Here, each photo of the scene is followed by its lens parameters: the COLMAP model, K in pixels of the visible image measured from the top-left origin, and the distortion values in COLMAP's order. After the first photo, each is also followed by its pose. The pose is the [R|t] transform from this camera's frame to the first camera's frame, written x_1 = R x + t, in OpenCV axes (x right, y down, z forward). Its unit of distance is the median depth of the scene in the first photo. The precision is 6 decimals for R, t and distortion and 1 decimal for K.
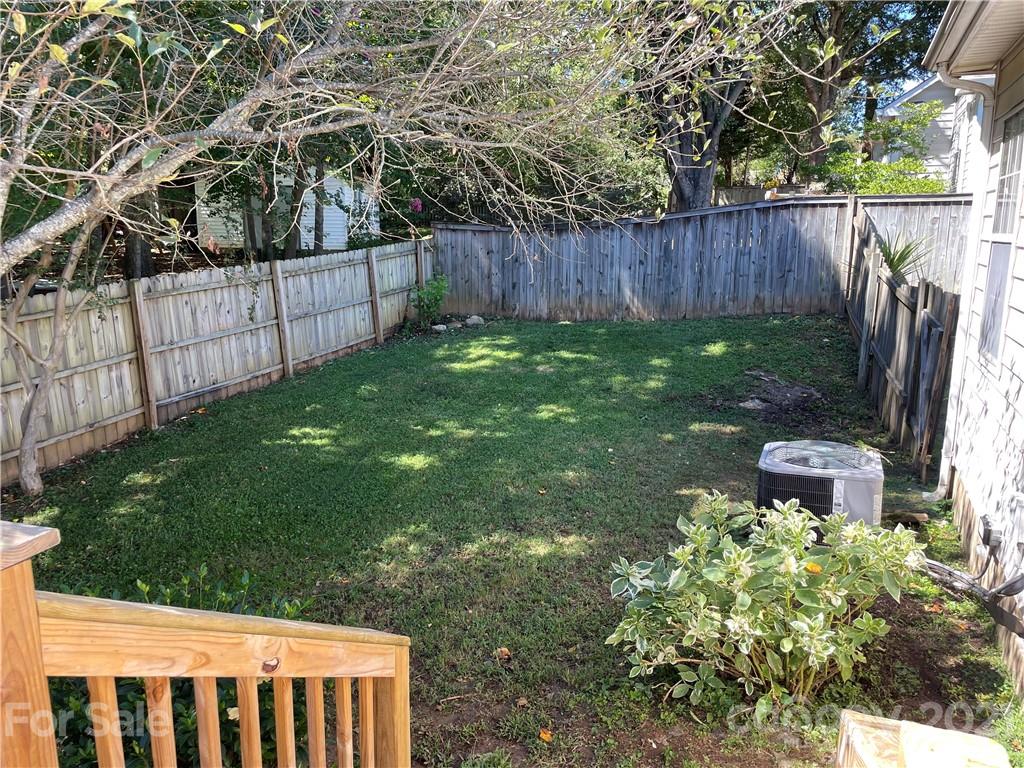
lens RADIAL K [[772.1, 0, 514.3], [0, 772.1, 384.0], [0, 0, 1]] dist [0.098392, -0.128817]
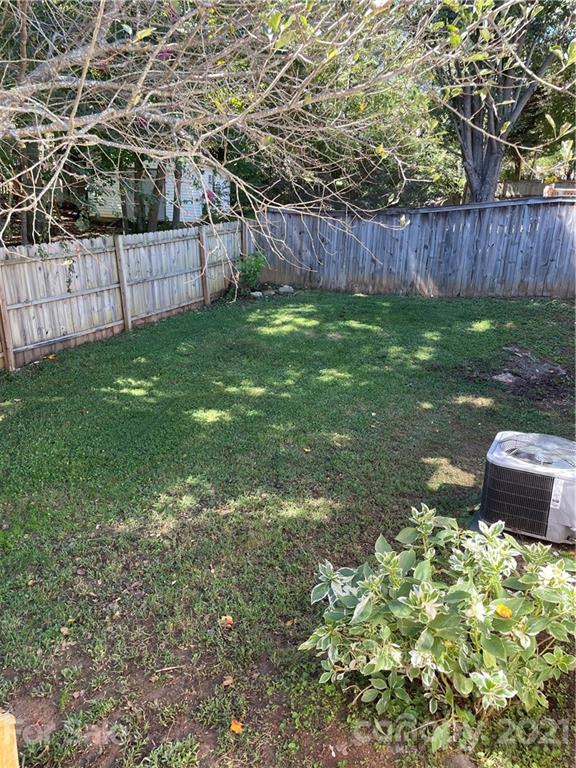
lens RADIAL K [[579.1, 0, 288.6], [0, 579.1, 391.5], [0, 0, 1]] dist [0.098392, -0.128817]
pose [[0.995005, 0.062577, -0.077779, 0.052369], [-0.053670, 0.992284, 0.111766, -0.035428], [0.084173, -0.107034, 0.990686, 0.094170]]
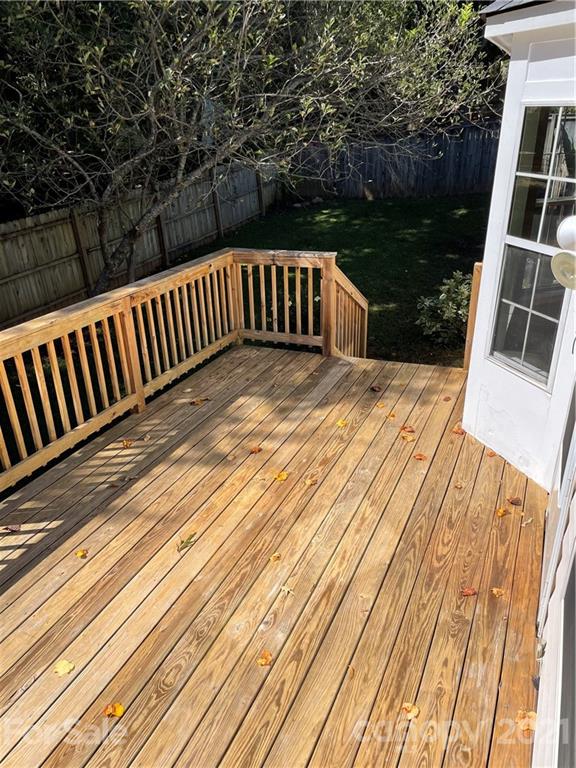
lens RADIAL K [[579.1, 0, 290.8], [0, 579.1, 385.9], [0, 0, 1]] dist [0.098392, -0.128817]
pose [[0.999262, -0.010966, -0.036825, -0.097796], [0.019207, 0.972631, 0.231560, 0.018197], [0.033278, -0.232096, 0.972123, -0.425674]]
